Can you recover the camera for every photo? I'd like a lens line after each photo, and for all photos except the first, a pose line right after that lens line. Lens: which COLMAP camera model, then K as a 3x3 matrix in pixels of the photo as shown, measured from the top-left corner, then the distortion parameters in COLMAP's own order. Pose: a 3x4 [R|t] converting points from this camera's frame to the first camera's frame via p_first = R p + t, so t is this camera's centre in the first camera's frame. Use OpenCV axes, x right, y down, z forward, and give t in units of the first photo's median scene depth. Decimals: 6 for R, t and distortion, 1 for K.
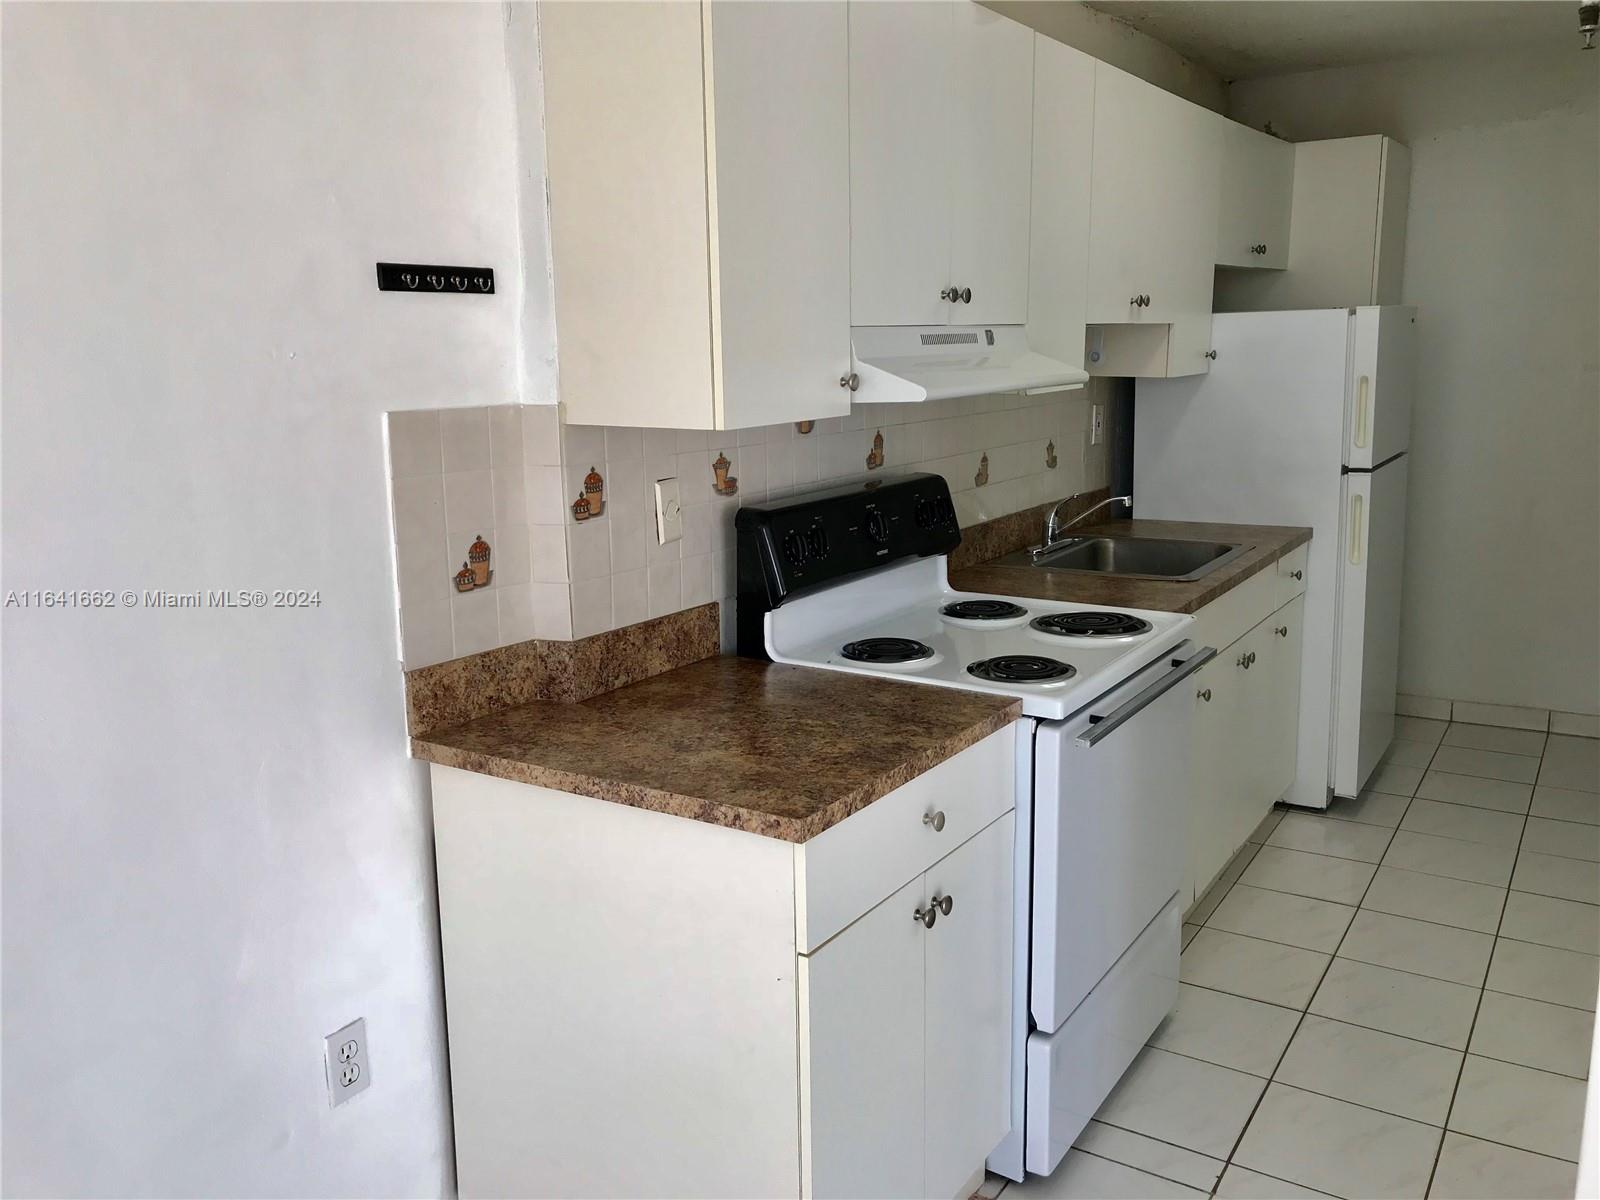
lens RADIAL K [[1301.5, 0, 794.9], [0, 1301.5, 592.5], [0, 0, 1]] dist [0.097367, -0.181200]
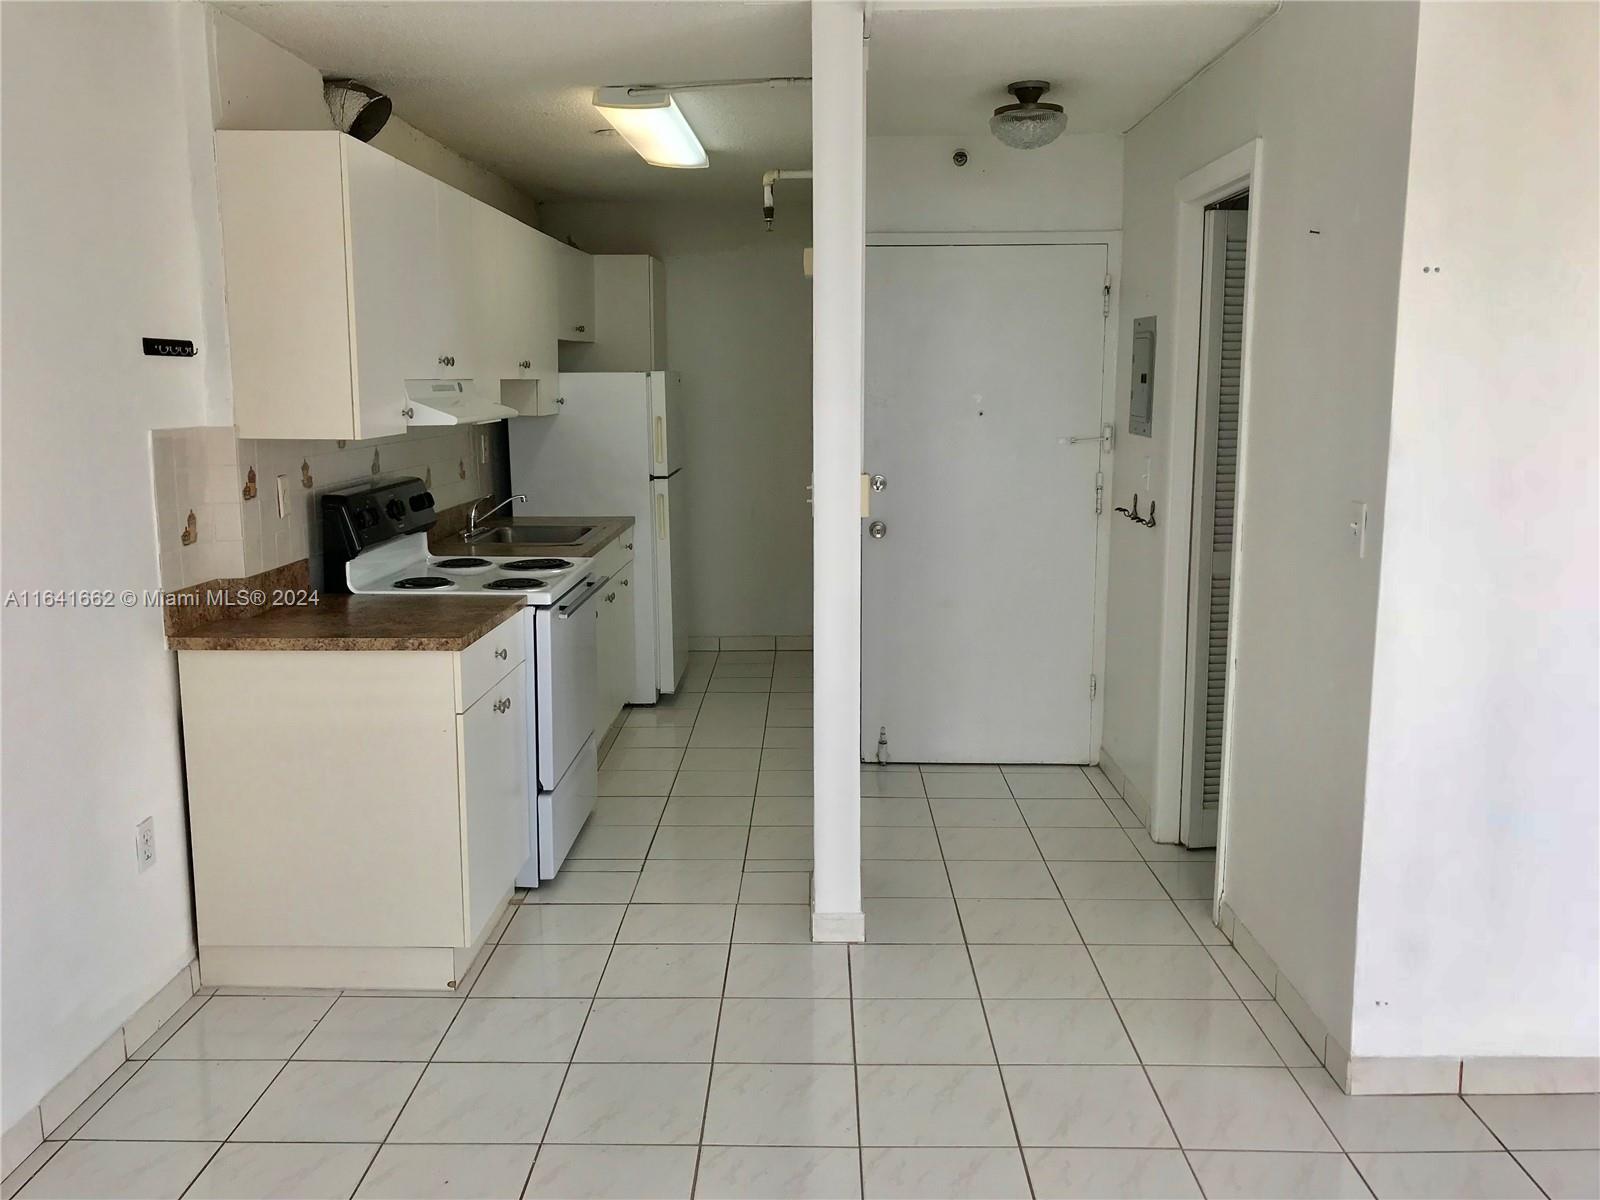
lens RADIAL K [[1308.5, 0, 790.2], [0, 1308.5, 584.4], [0, 0, 1]] dist [0.035240, -0.066689]
pose [[0.853406, -0.061209, 0.517641, -0.382058], [0.081645, 0.996520, -0.016770, 0.111062], [-0.514813, 0.056574, 0.855434, -0.600746]]
